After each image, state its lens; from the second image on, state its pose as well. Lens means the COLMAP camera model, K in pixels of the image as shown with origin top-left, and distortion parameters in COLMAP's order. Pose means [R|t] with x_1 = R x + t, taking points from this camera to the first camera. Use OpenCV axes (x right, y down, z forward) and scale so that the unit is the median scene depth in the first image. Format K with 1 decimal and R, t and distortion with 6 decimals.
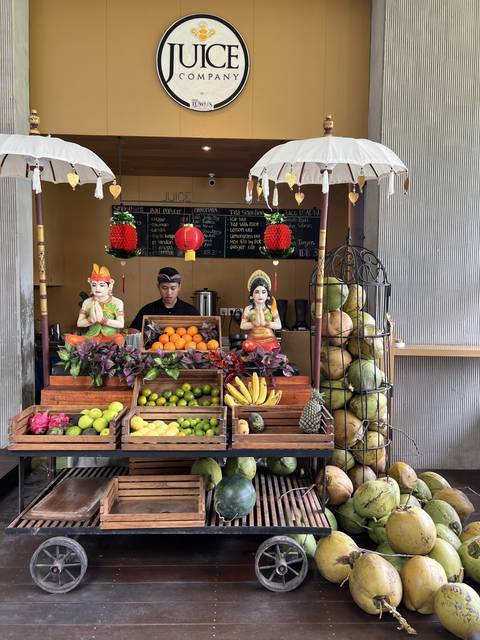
lens RADIAL K [[451.8, 0, 240.0], [0, 451.8, 320.0], [0, 0, 1]] dist [0.048887, -0.043342]
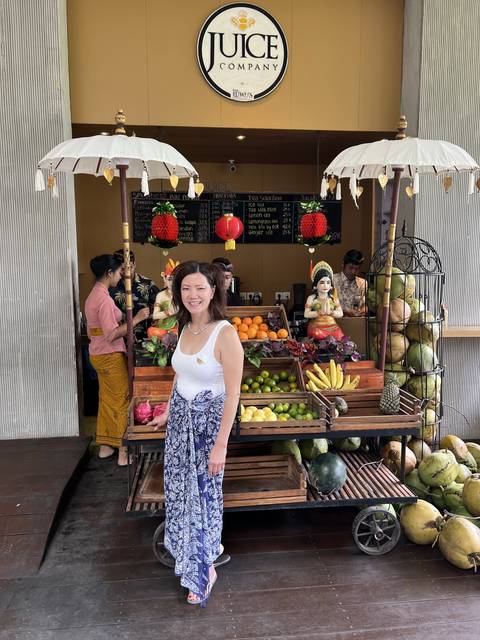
lens RADIAL K [[451.8, 0, 240.0], [0, 451.8, 320.0], [0, 0, 1]] dist [0.048887, -0.043342]
pose [[0.997286, -0.023111, 0.069906, -0.248833], [0.019626, 0.998549, 0.050142, -0.033933], [-0.070964, -0.048634, 0.996293, -0.050306]]
